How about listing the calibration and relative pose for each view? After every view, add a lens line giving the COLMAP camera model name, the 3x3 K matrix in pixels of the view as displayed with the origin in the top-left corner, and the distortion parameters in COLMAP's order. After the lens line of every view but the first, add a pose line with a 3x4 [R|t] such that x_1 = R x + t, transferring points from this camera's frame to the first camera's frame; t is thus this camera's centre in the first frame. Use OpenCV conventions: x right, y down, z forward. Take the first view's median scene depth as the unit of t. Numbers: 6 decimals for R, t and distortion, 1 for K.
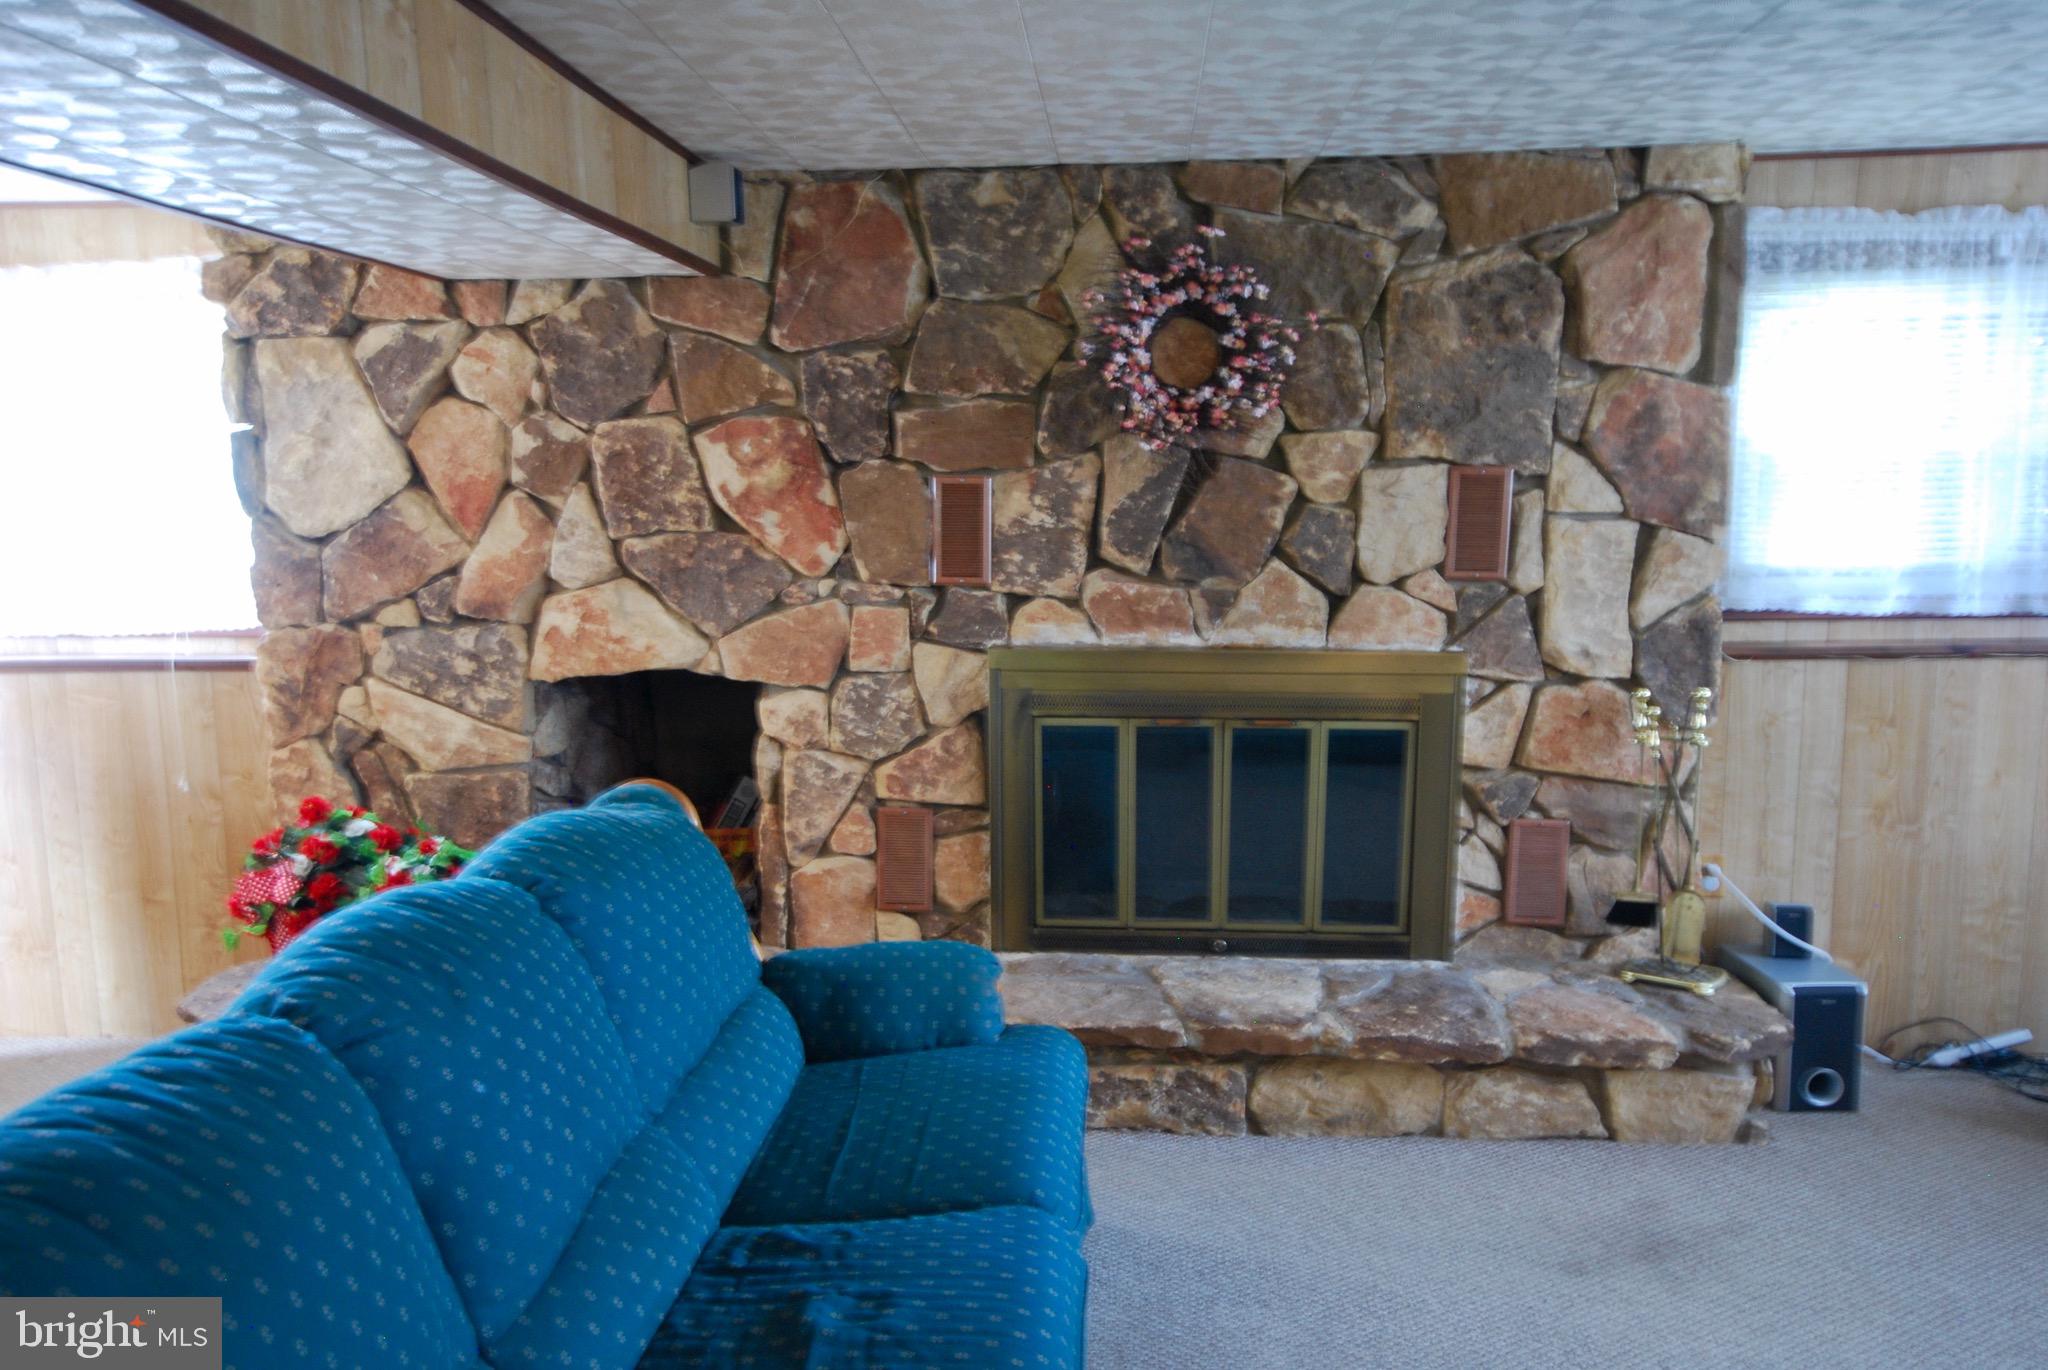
lens RADIAL K [[1488.0, 0, 1028.1], [0, 1488.0, 697.8], [0, 0, 1]] dist [0.011805, 0.017590]
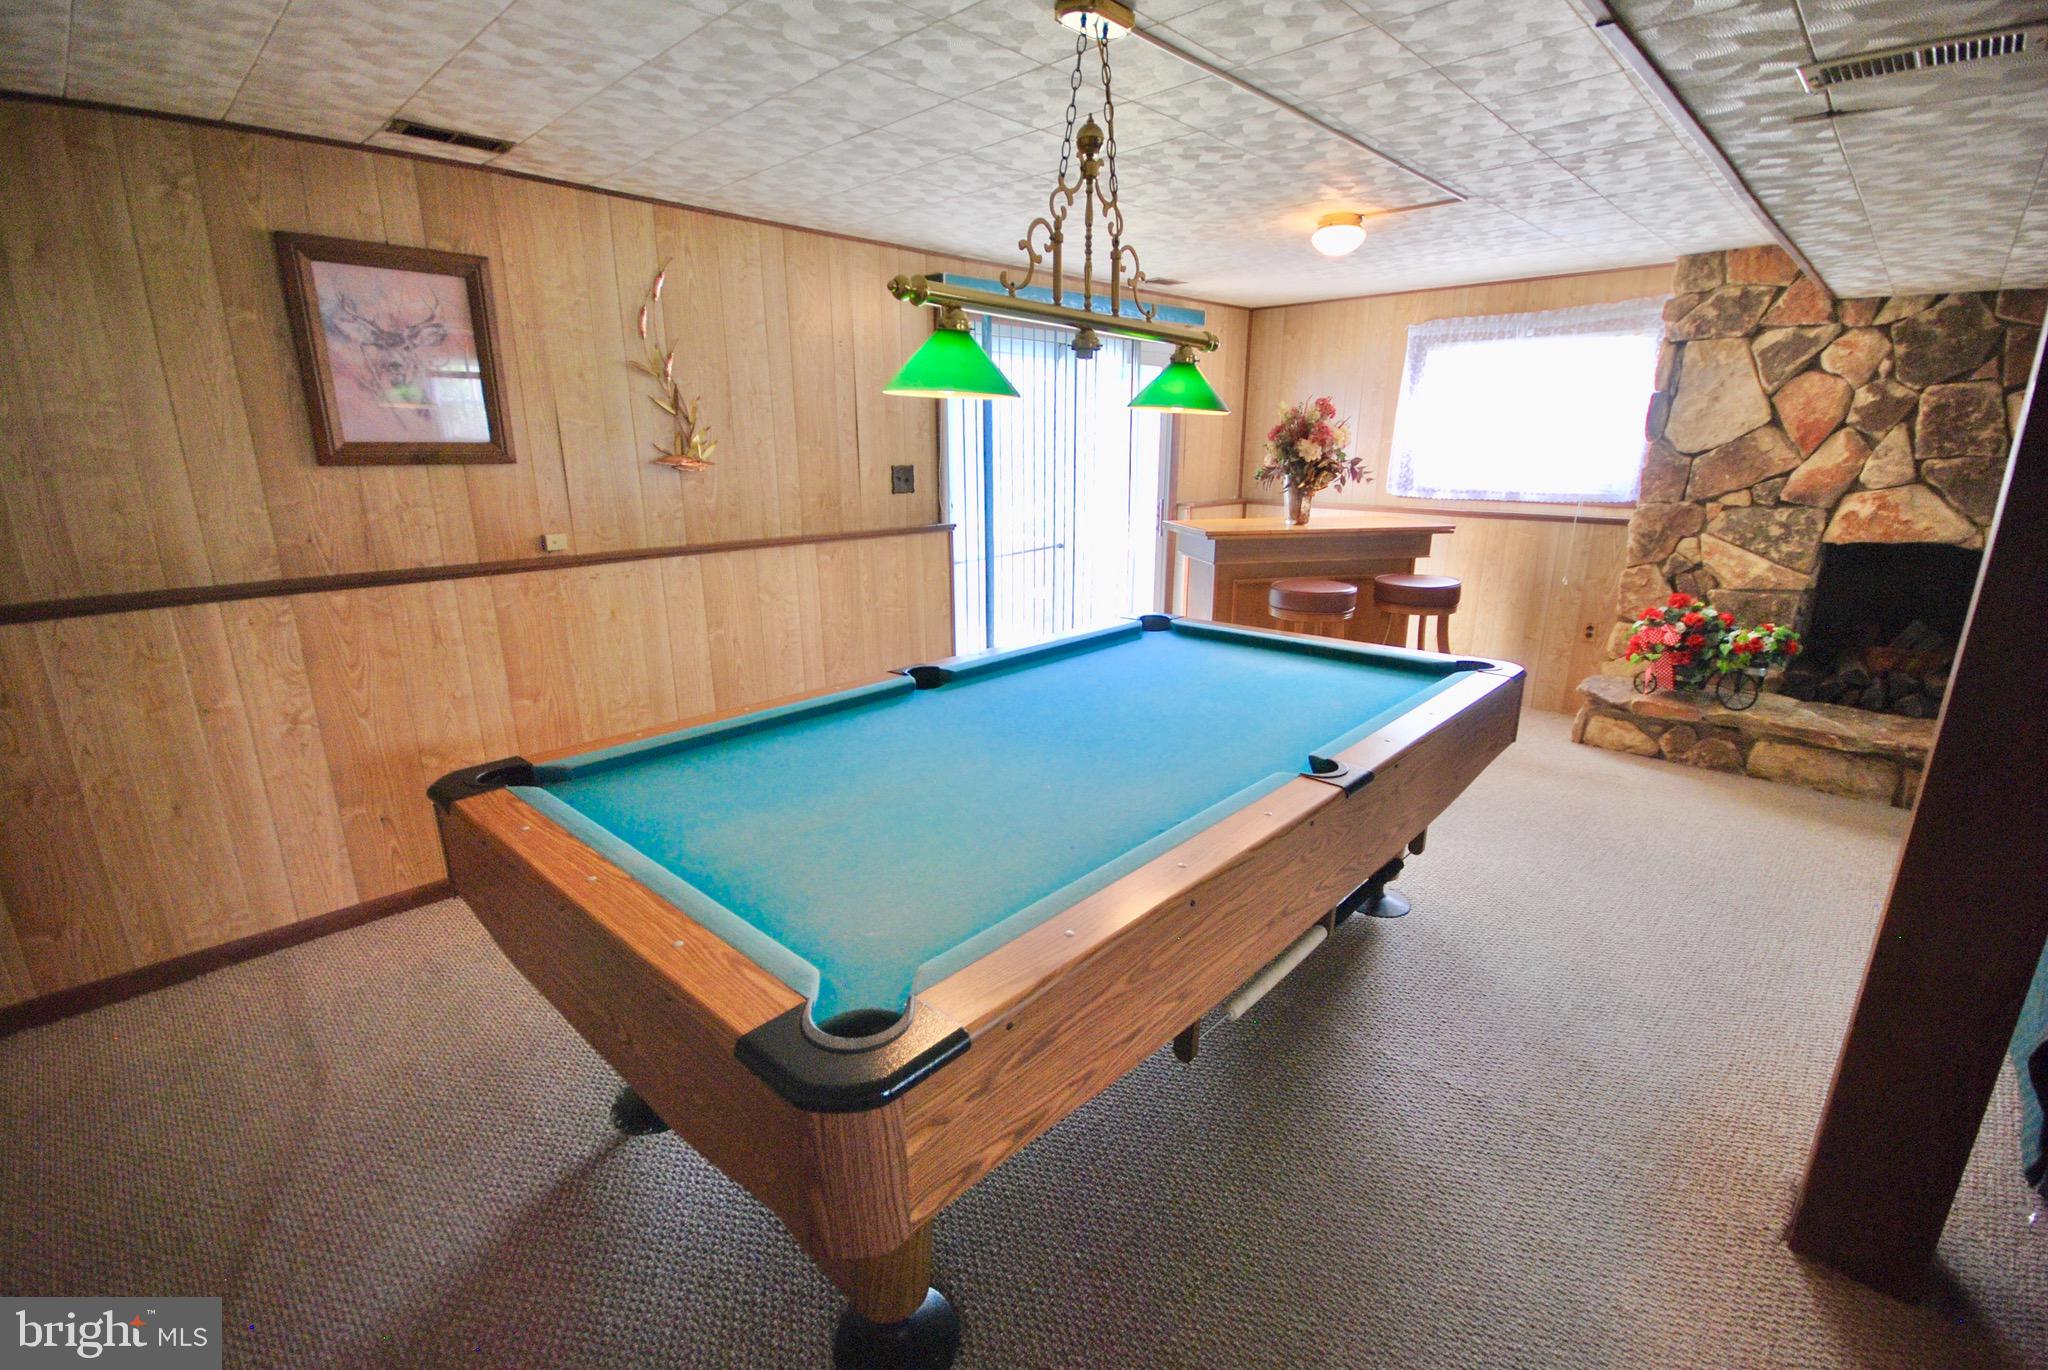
lens RADIAL K [[905.4, 0, 1030.9], [0, 905.4, 687.0], [0, 0, 1]] dist [0.011949, -0.009414]
pose [[0.766354, 0.186822, -0.614653, -0.371149], [-0.107669, 0.980599, 0.163807, 0.080022], [0.633331, -0.059355, 0.771601, -0.395951]]
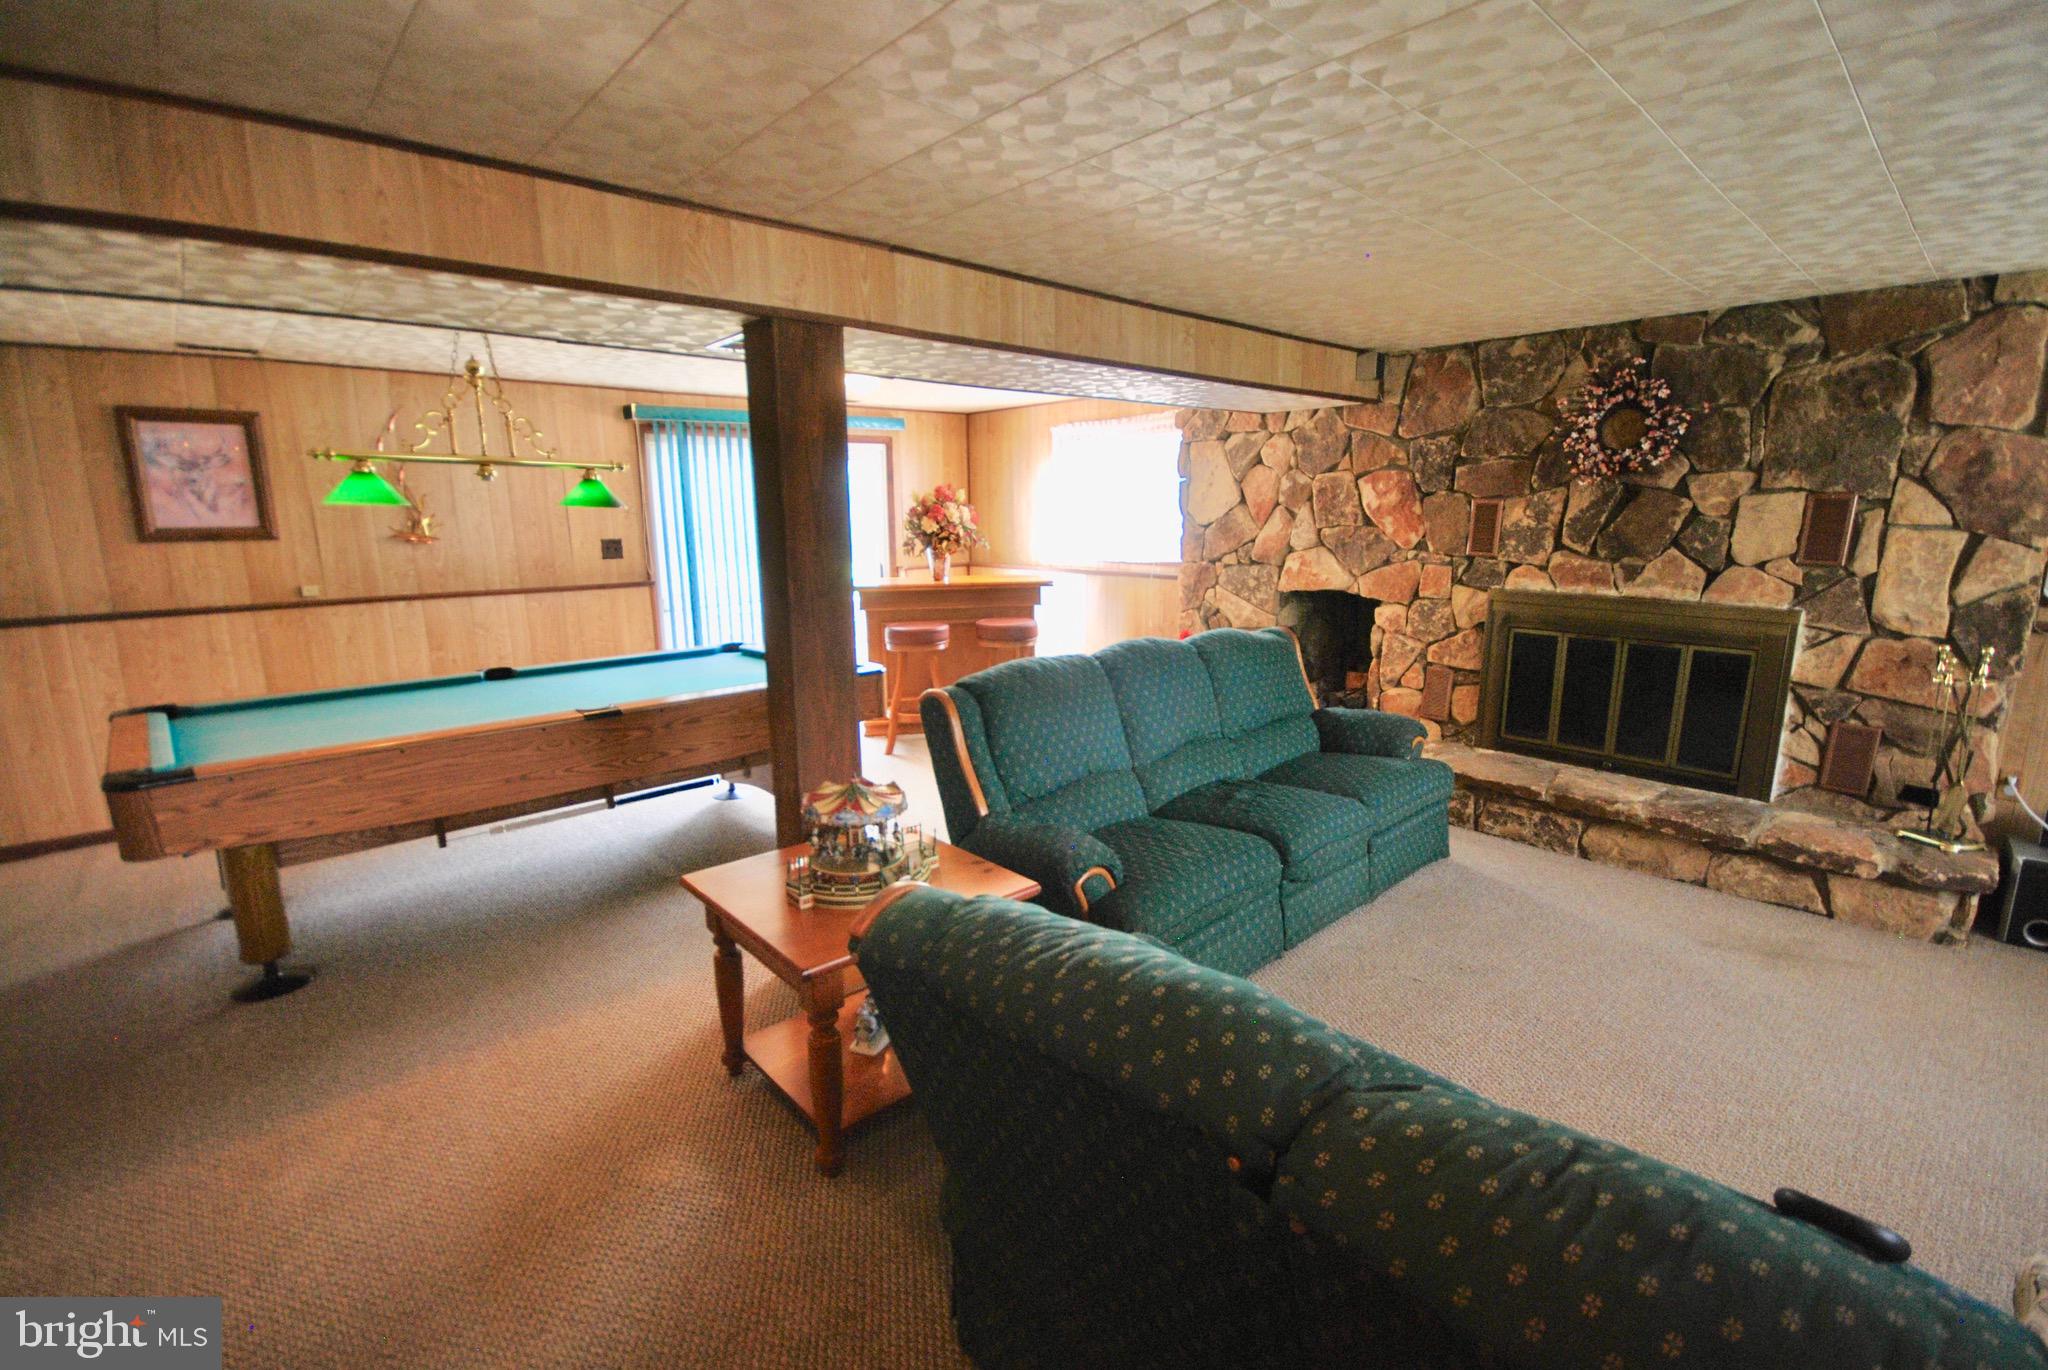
lens RADIAL K [[905.4, 0, 1032.2], [0, 905.4, 690.6], [0, 0, 1]] dist [0.011949, -0.009414]
pose [[0.728290, 0.143096, -0.670162, 0.349889], [-0.103132, 0.989704, 0.099249, 0.041493], [0.677464, -0.003166, 0.735549, -0.272281]]
